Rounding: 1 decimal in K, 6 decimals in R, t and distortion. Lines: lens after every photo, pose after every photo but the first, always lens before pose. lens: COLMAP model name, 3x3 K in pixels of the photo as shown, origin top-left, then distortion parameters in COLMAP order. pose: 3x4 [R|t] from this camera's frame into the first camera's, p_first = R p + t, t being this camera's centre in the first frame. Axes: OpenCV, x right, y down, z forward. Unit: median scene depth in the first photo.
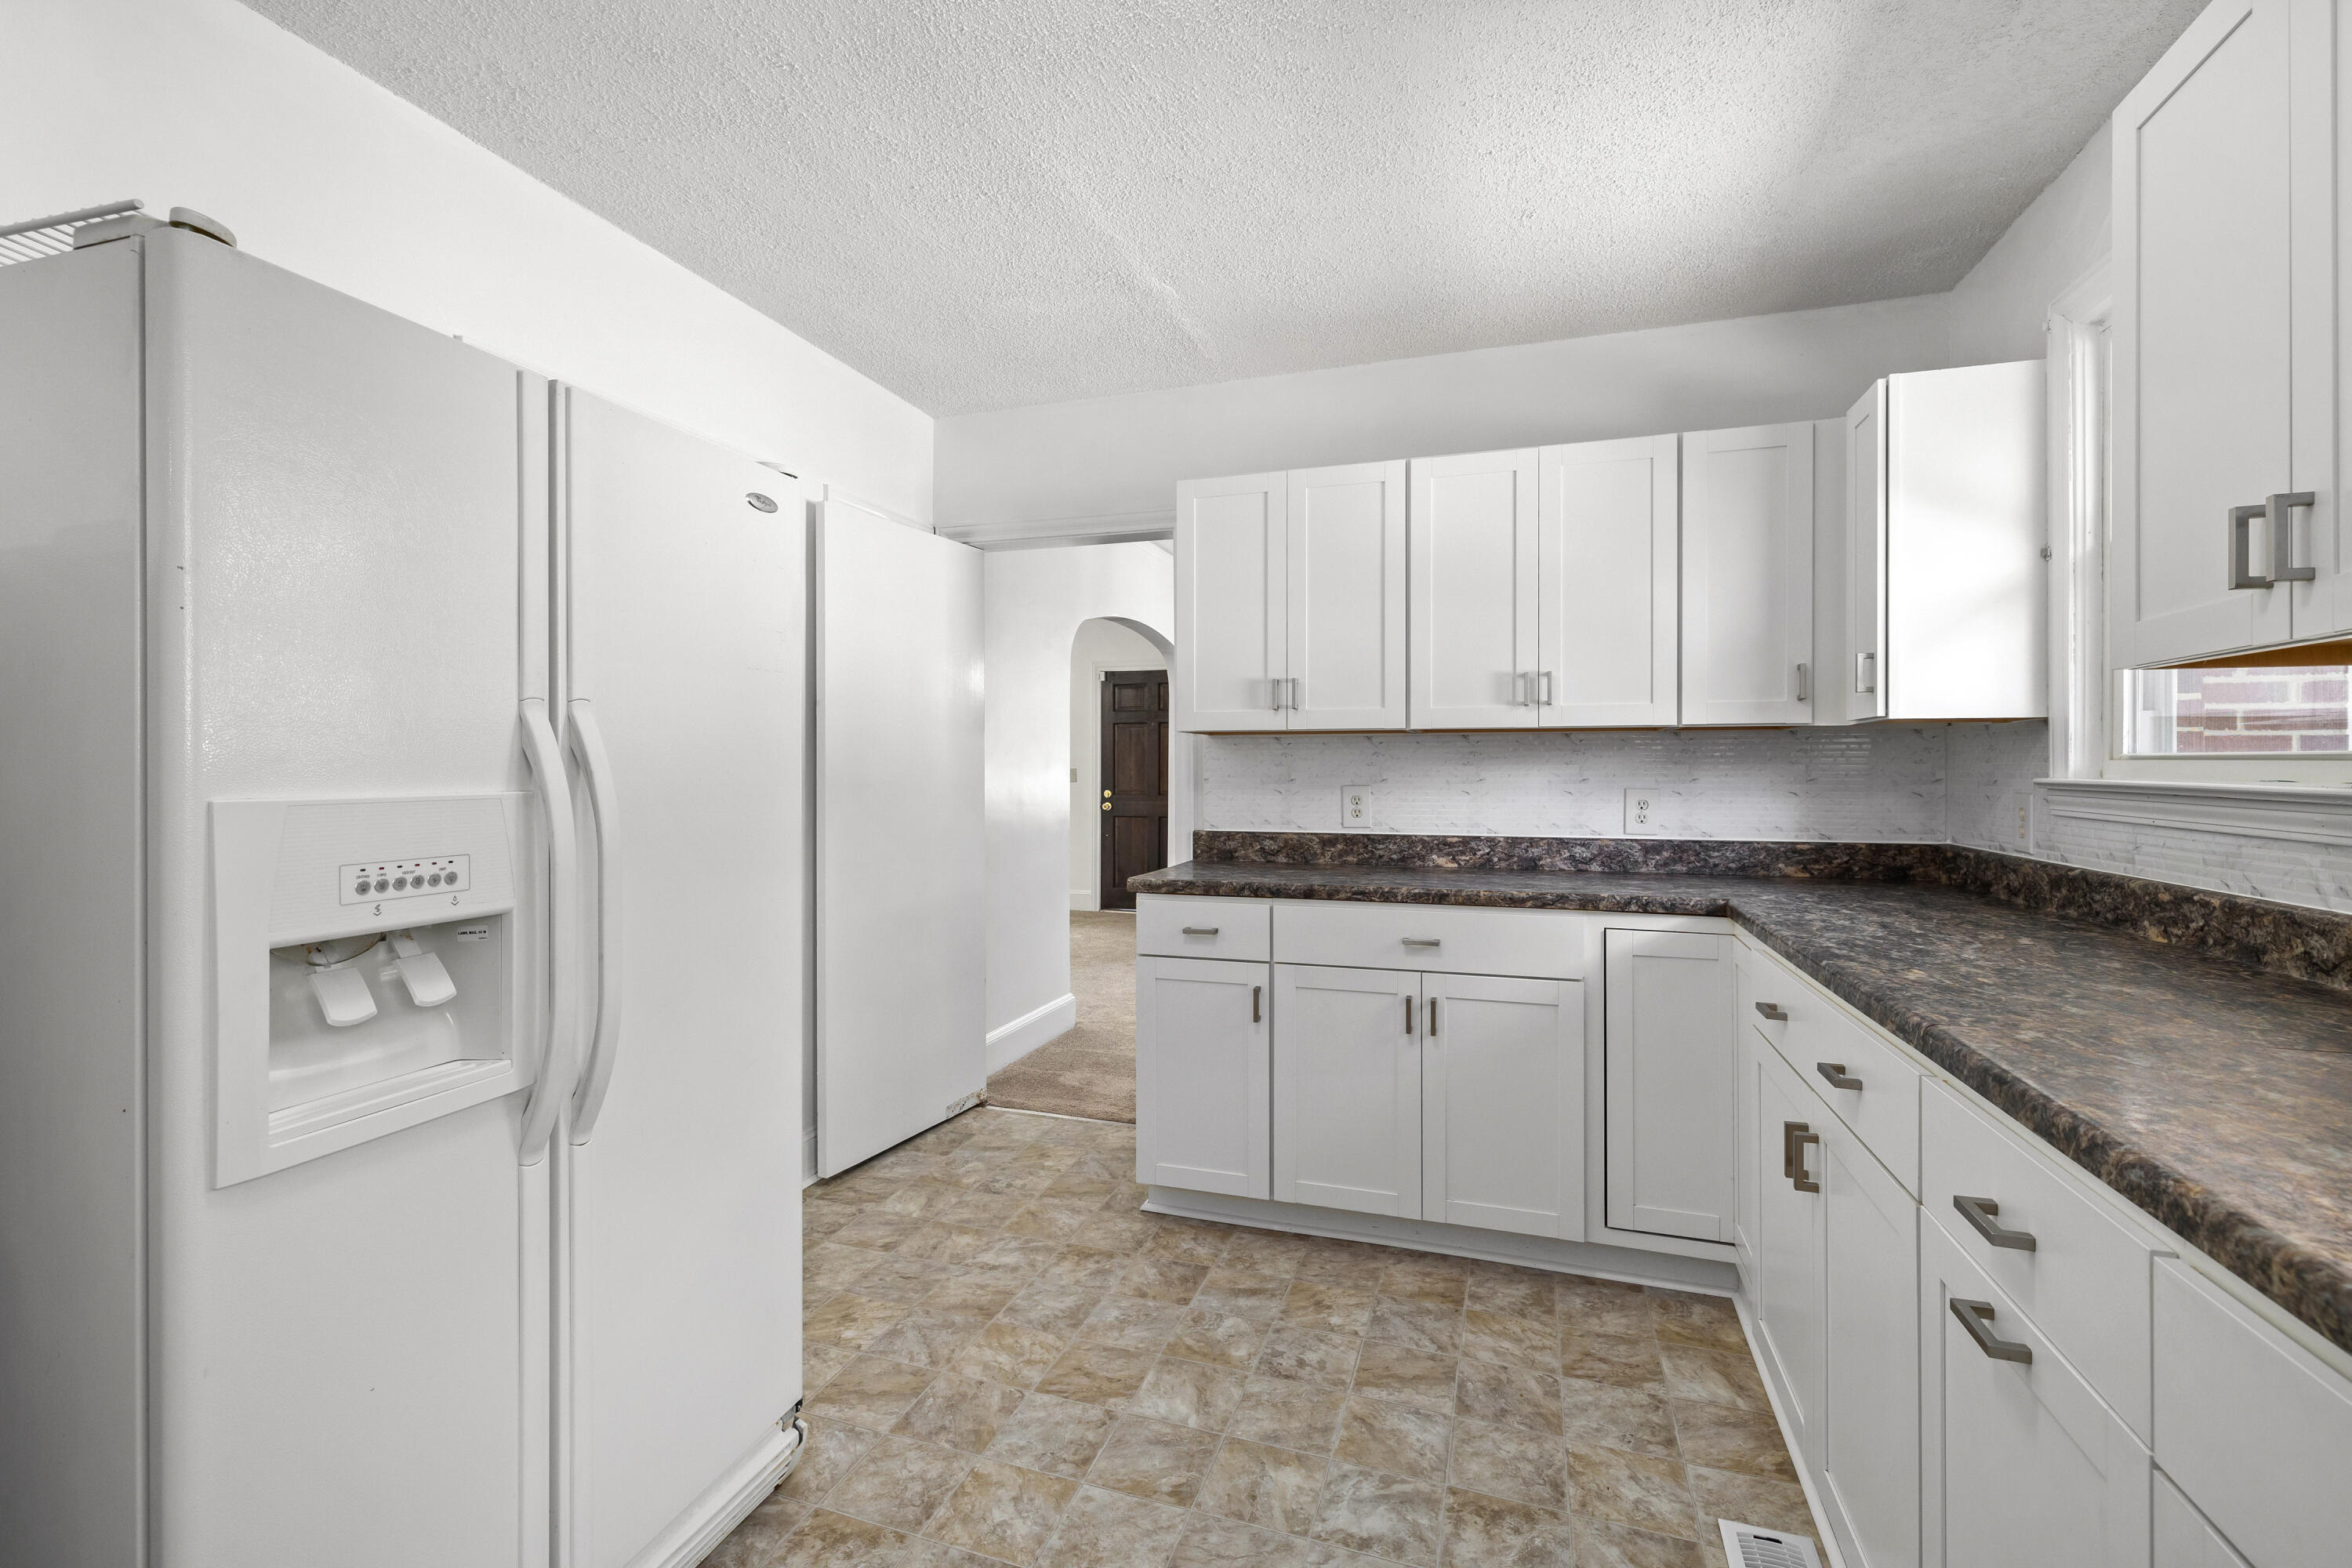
lens RADIAL K [[1020.7, 0, 1175.3], [0, 1020.7, 767.7], [0, 0, 1]] dist [0.000392, 0.000408]
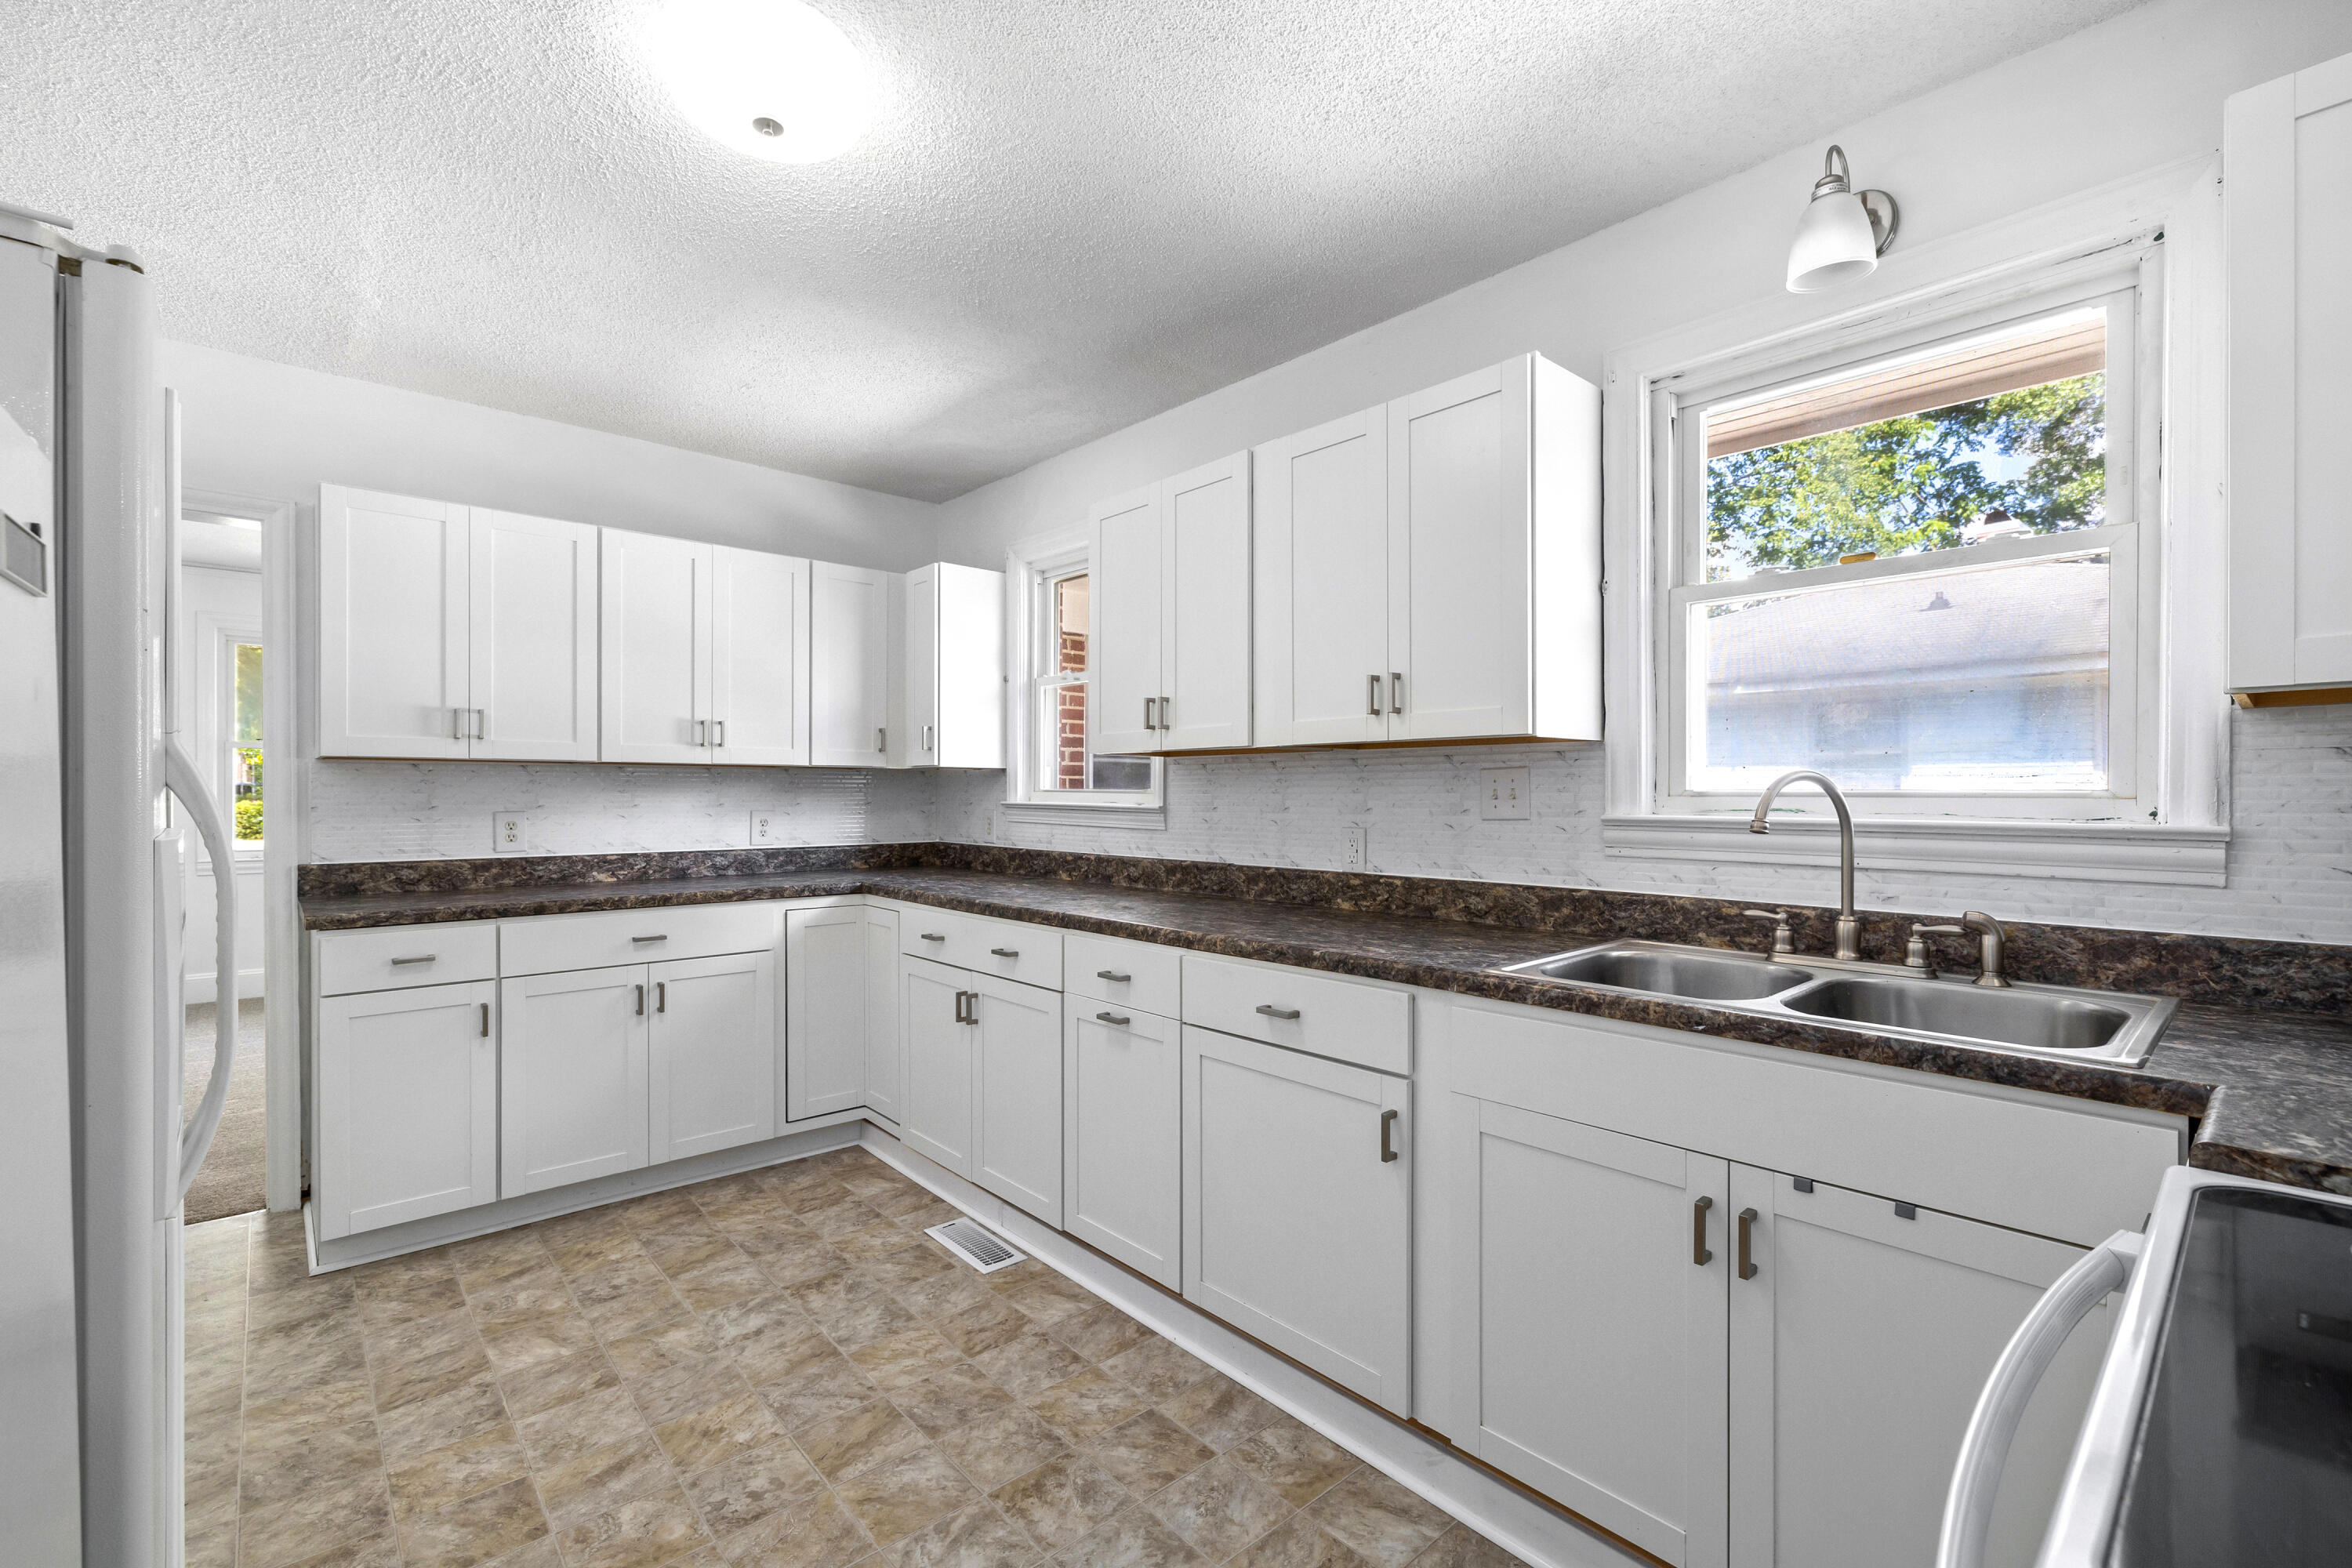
lens RADIAL K [[1012.2, 0, 1182.4], [0, 1012.2, 799.2], [0, 0, 1]] dist [0.001805, 0.000036]
pose [[0.487862, -0.005066, 0.872906, -0.512986], [-0.002916, 0.999968, 0.007433, -0.006916], [-0.872916, -0.006172, 0.487831, -0.148626]]
